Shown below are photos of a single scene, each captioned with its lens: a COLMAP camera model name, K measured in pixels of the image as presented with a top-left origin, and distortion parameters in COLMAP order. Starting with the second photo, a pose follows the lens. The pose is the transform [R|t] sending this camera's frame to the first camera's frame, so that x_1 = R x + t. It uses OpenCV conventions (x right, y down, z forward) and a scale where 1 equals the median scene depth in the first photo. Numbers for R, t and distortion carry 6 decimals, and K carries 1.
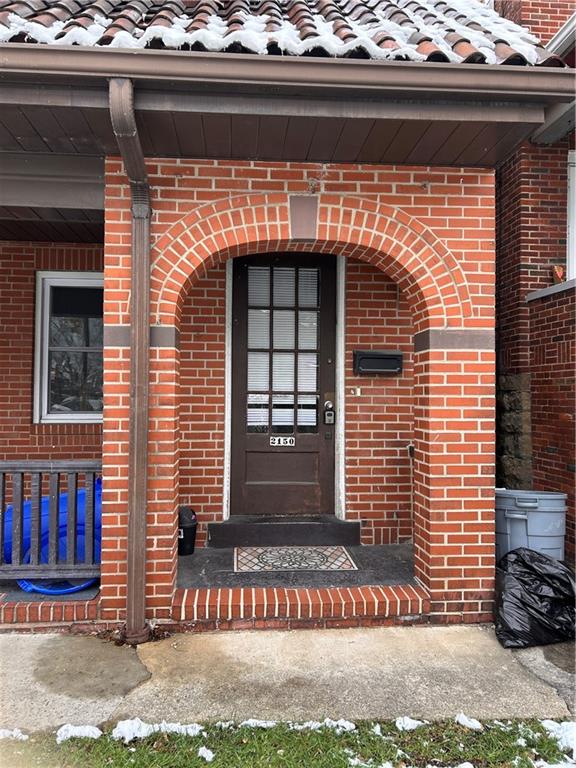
lens RADIAL K [[569.2, 0, 285.8], [0, 569.2, 379.1], [0, 0, 1]] dist [0.035814, -0.026478]
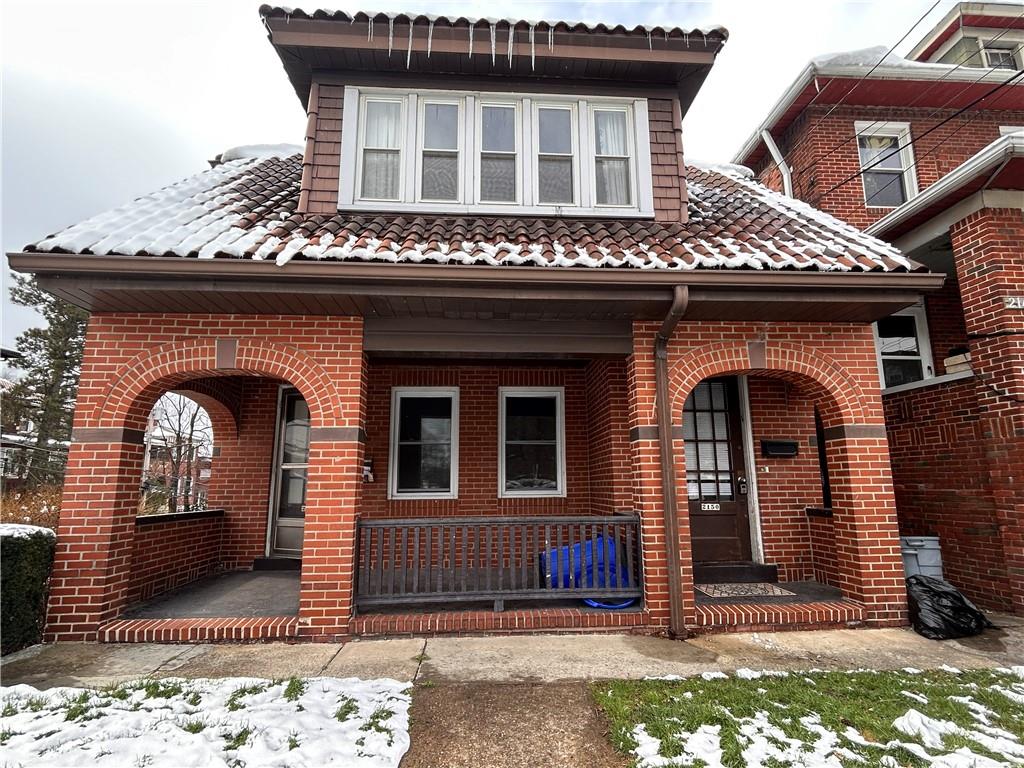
lens RADIAL K [[526.0, 0, 513.4], [0, 526.0, 384.0], [0, 0, 1]] dist [-0.013399, 0.006388]
pose [[0.999810, -0.015798, -0.011421, -0.618370], [0.013763, 0.986967, -0.160331, 0.016800], [0.013805, 0.160144, 0.986997, -0.418923]]
